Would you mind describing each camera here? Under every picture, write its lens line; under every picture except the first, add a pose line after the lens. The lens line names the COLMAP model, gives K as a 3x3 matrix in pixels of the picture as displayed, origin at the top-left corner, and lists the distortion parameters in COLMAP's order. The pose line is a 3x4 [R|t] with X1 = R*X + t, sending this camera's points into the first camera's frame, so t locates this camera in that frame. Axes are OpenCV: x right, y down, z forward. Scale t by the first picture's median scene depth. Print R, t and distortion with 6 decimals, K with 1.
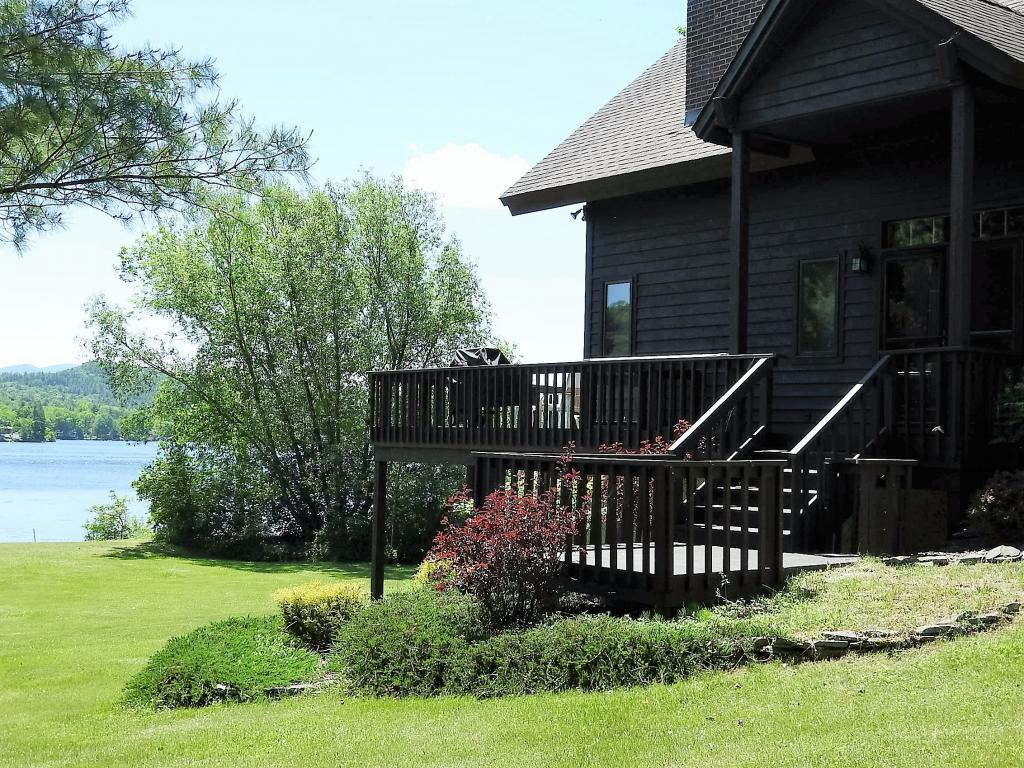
lens RADIAL K [[1427.8, 0, 510.7], [0, 1427.8, 386.6], [0, 0, 1]] dist [-0.017264, 0.000000]
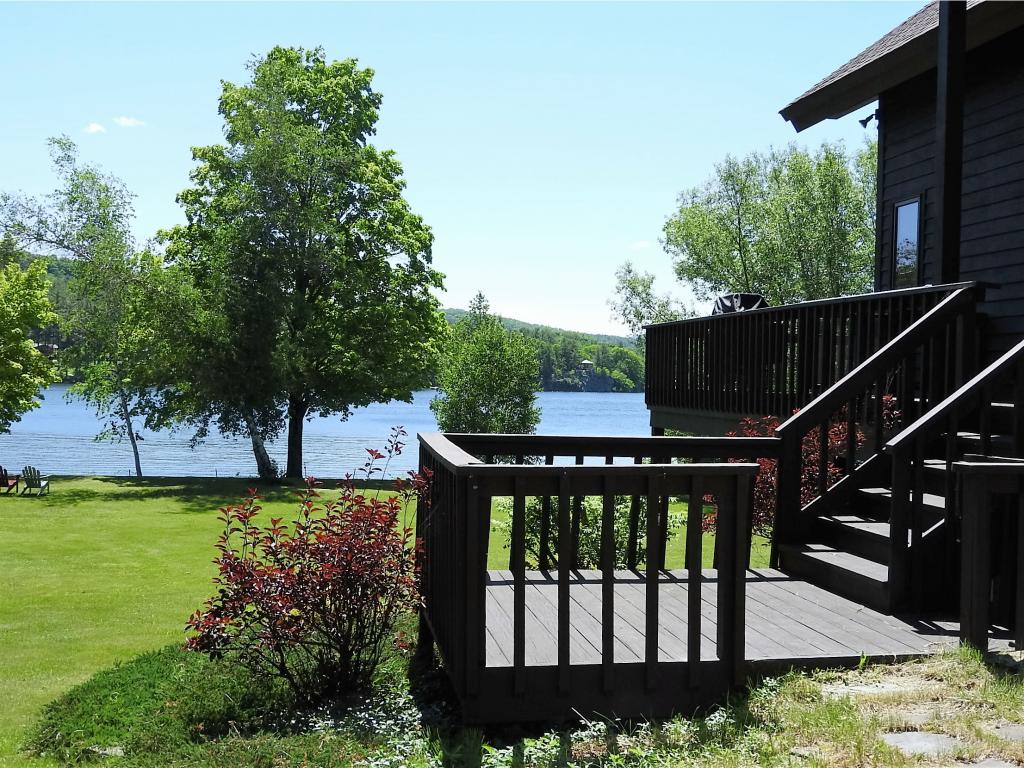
lens RADIAL K [[1210.7, 0, 514.1], [0, 1210.7, 383.0], [0, 0, 1]] dist [-0.023260, 0.000000]
pose [[0.885481, 0.003223, -0.464664, 0.184387], [0.010846, 0.999560, 0.027602, 0.003804], [0.464548, -0.029480, 0.885057, 0.312462]]
